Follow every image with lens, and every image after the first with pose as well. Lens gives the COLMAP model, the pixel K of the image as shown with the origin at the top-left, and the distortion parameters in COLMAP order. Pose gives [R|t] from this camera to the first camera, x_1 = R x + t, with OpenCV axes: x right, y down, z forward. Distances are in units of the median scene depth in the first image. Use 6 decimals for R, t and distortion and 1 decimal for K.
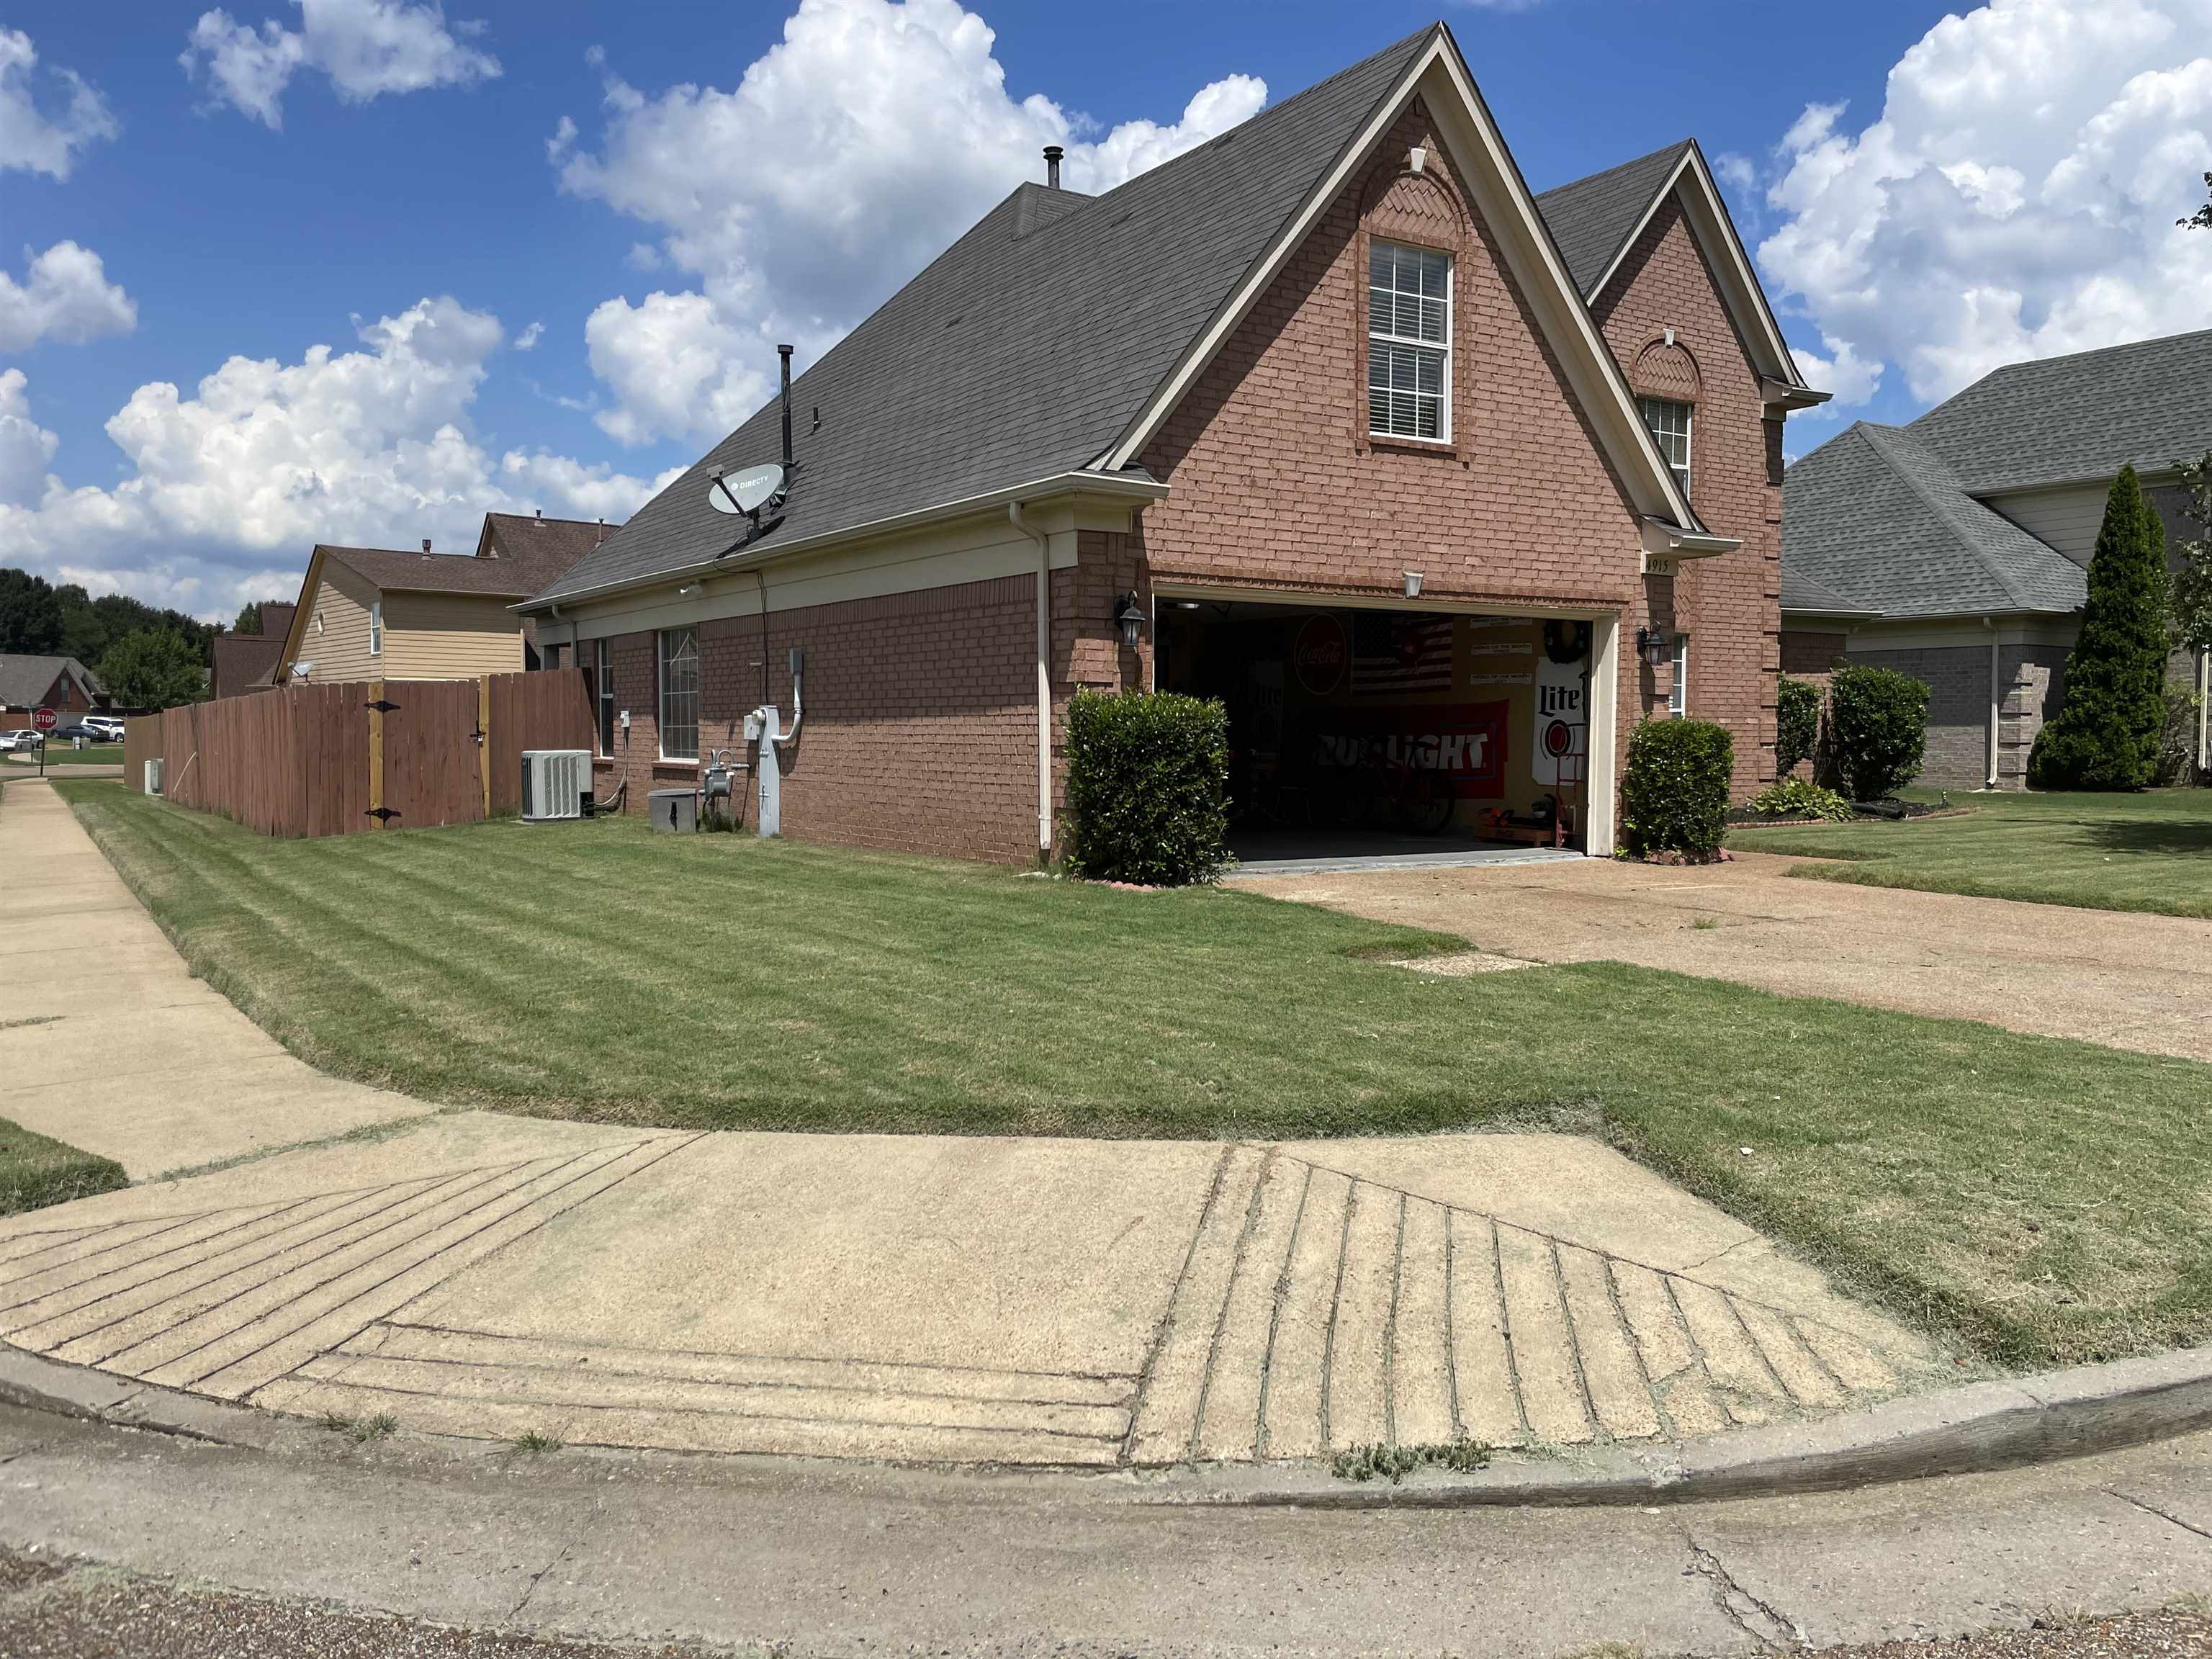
lens RADIAL K [[1684.6, 0, 1100.7], [0, 1684.6, 837.5], [0, 0, 1]] dist [0.016605, -0.018247]
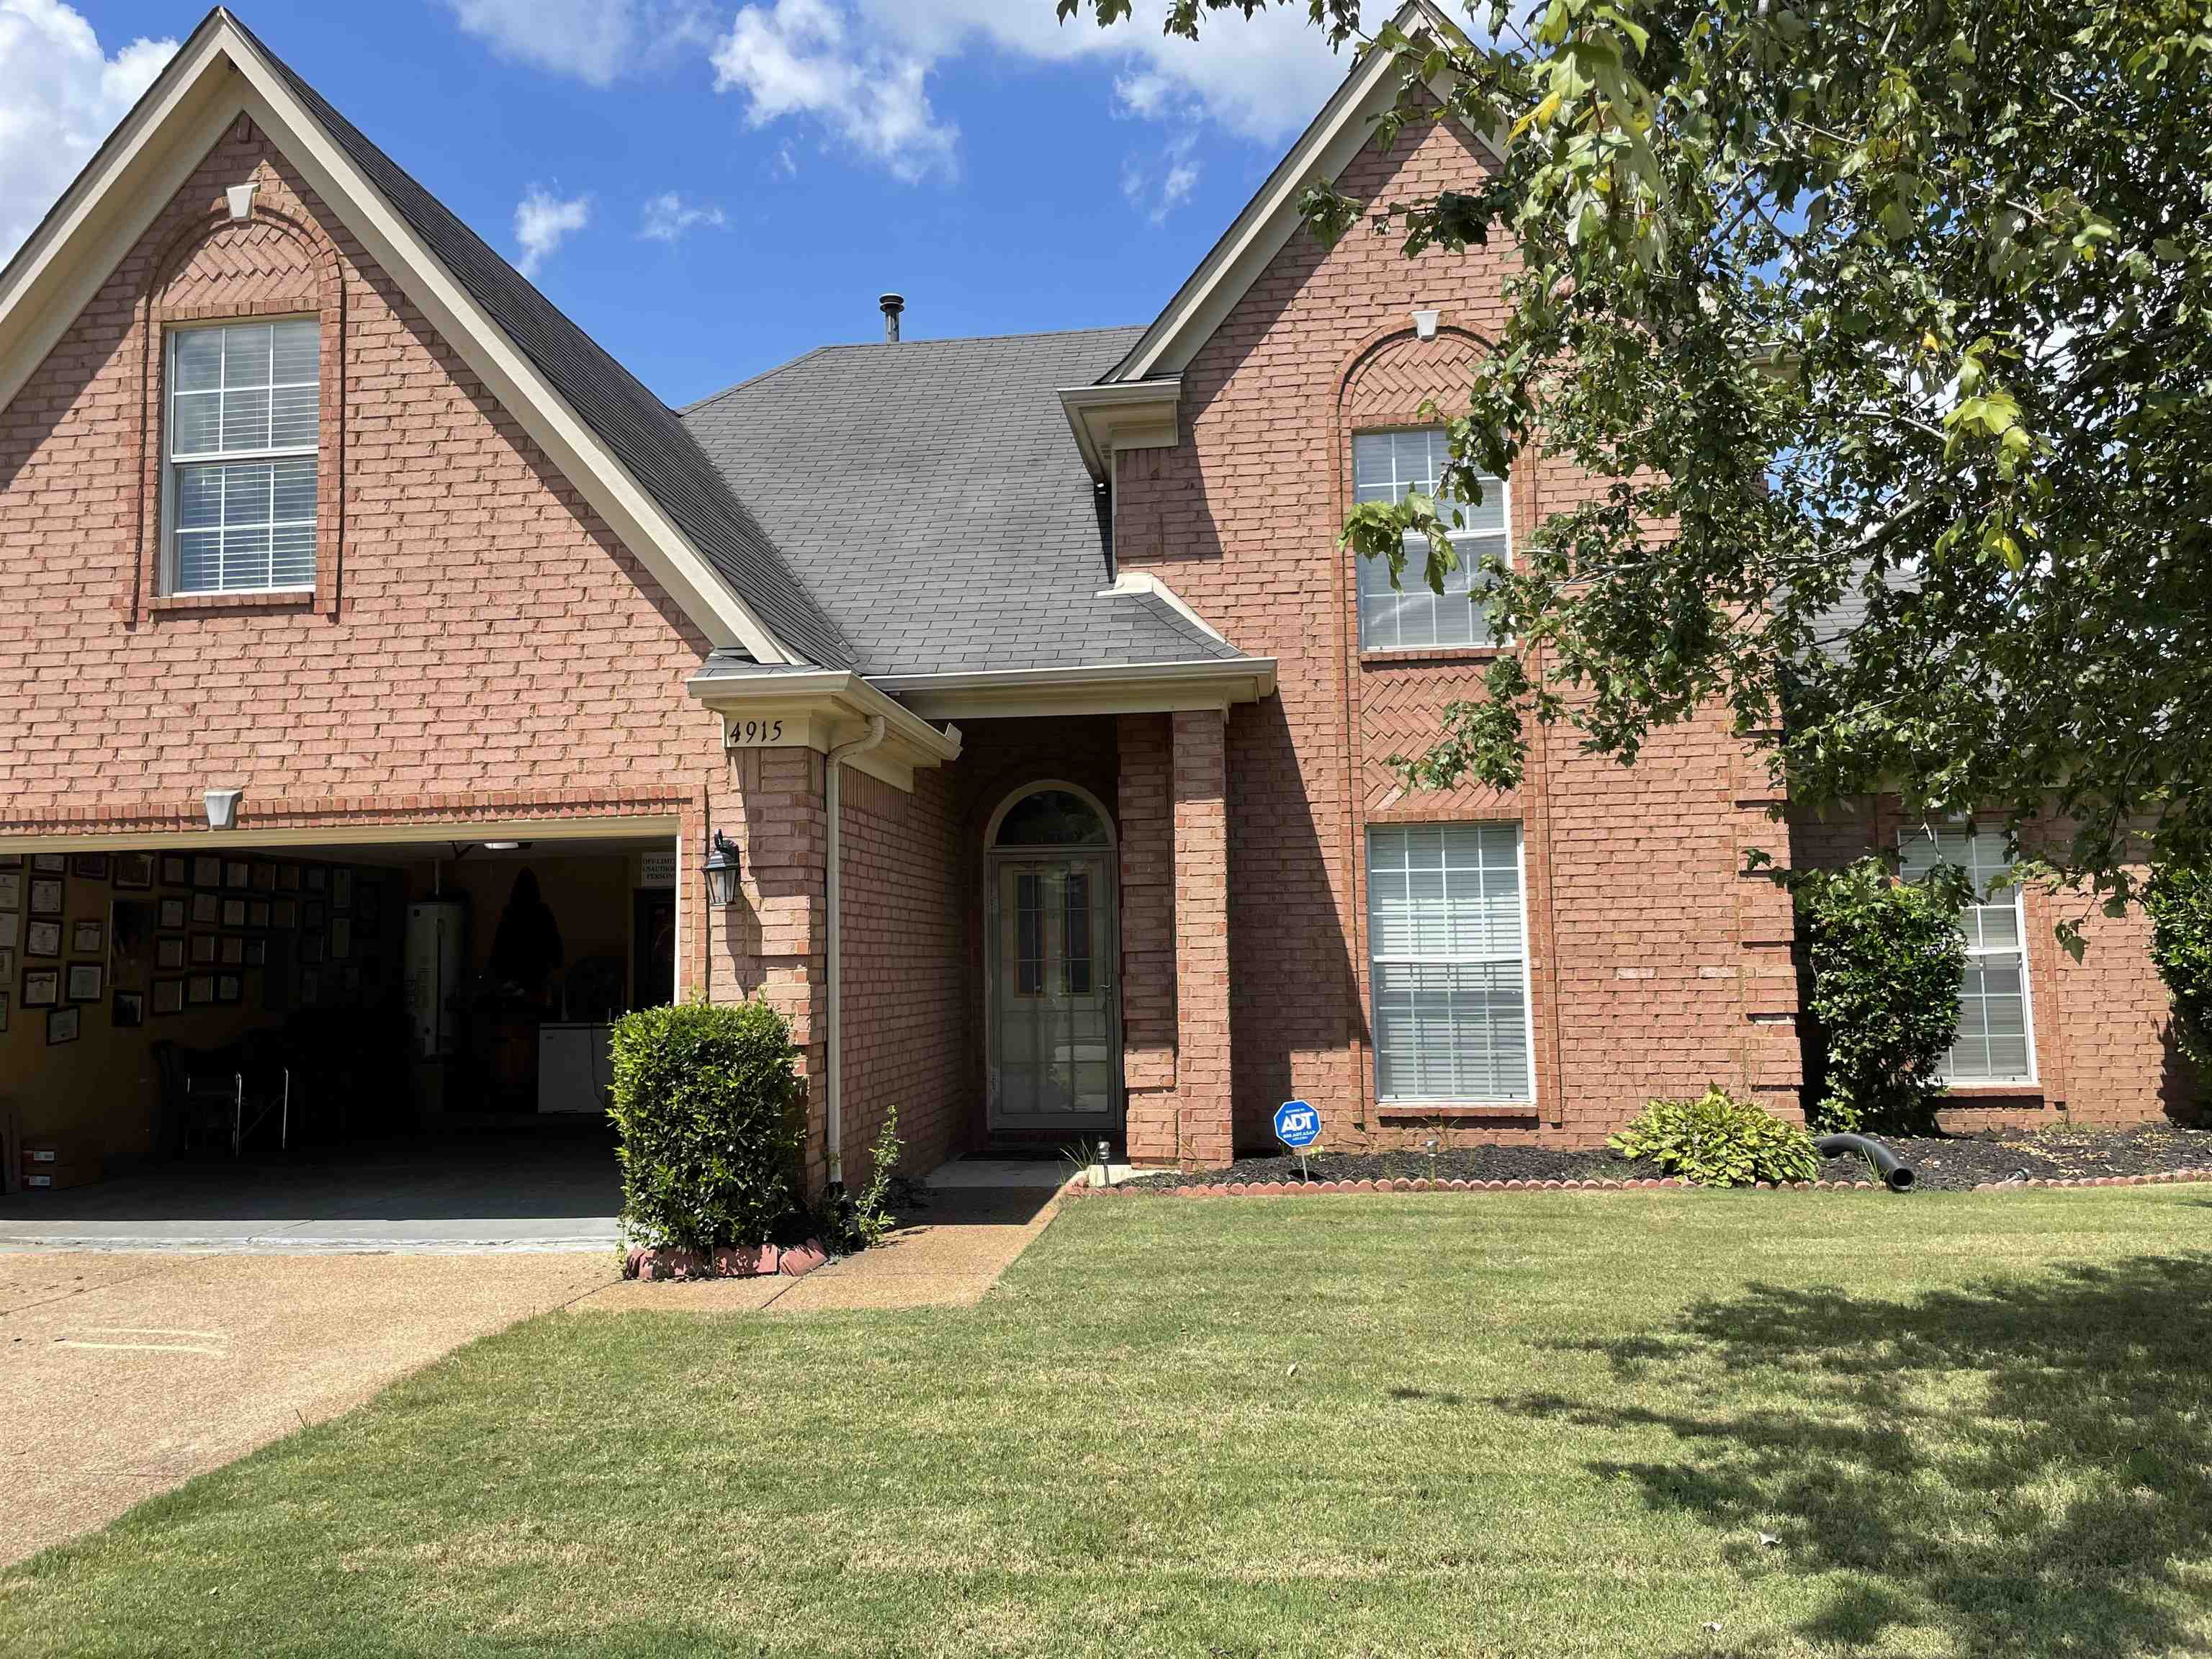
lens RADIAL K [[1684.6, 0, 1107.5], [0, 1684.6, 813.5], [0, 0, 1]] dist [0.016605, -0.018247]
pose [[0.773792, -0.075230, -0.628956, 0.875084], [-0.017625, 0.989981, -0.140096, -0.062552], [0.633194, 0.119490, 0.764714, 0.723349]]
